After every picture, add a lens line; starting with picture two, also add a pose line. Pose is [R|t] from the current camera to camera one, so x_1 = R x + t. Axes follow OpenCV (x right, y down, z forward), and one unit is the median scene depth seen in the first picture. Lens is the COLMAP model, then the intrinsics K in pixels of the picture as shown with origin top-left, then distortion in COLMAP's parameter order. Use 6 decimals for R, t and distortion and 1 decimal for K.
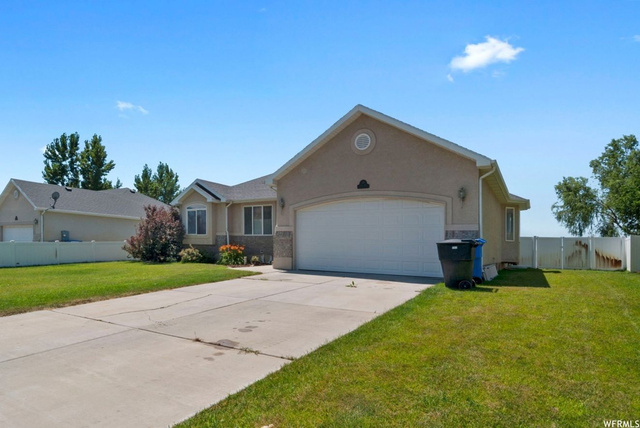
lens RADIAL K [[348.8, 0, 320.7], [0, 348.8, 221.2], [0, 0, 1]] dist [-0.000044, 0.000118]
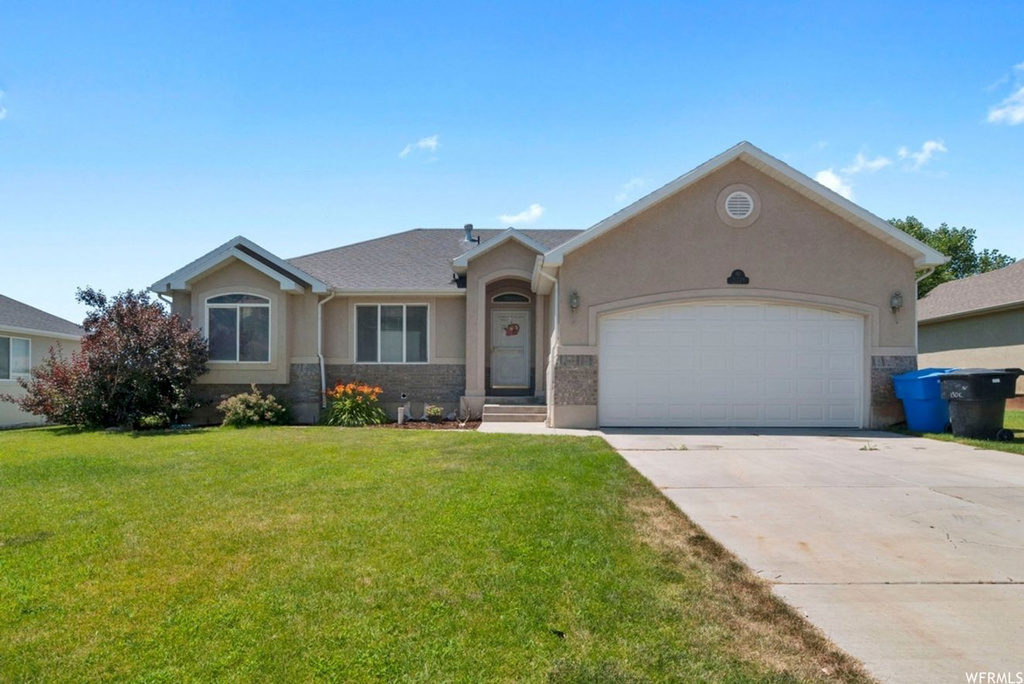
lens RADIAL K [[558.2, 0, 513.2], [0, 558.2, 353.6], [0, 0, 1]] dist [-0.000044, 0.000118]
pose [[0.874367, 0.009747, 0.485168, -0.425954], [-0.019230, 0.999709, 0.014573, 0.011197], [-0.484885, -0.022072, 0.874299, 0.223420]]
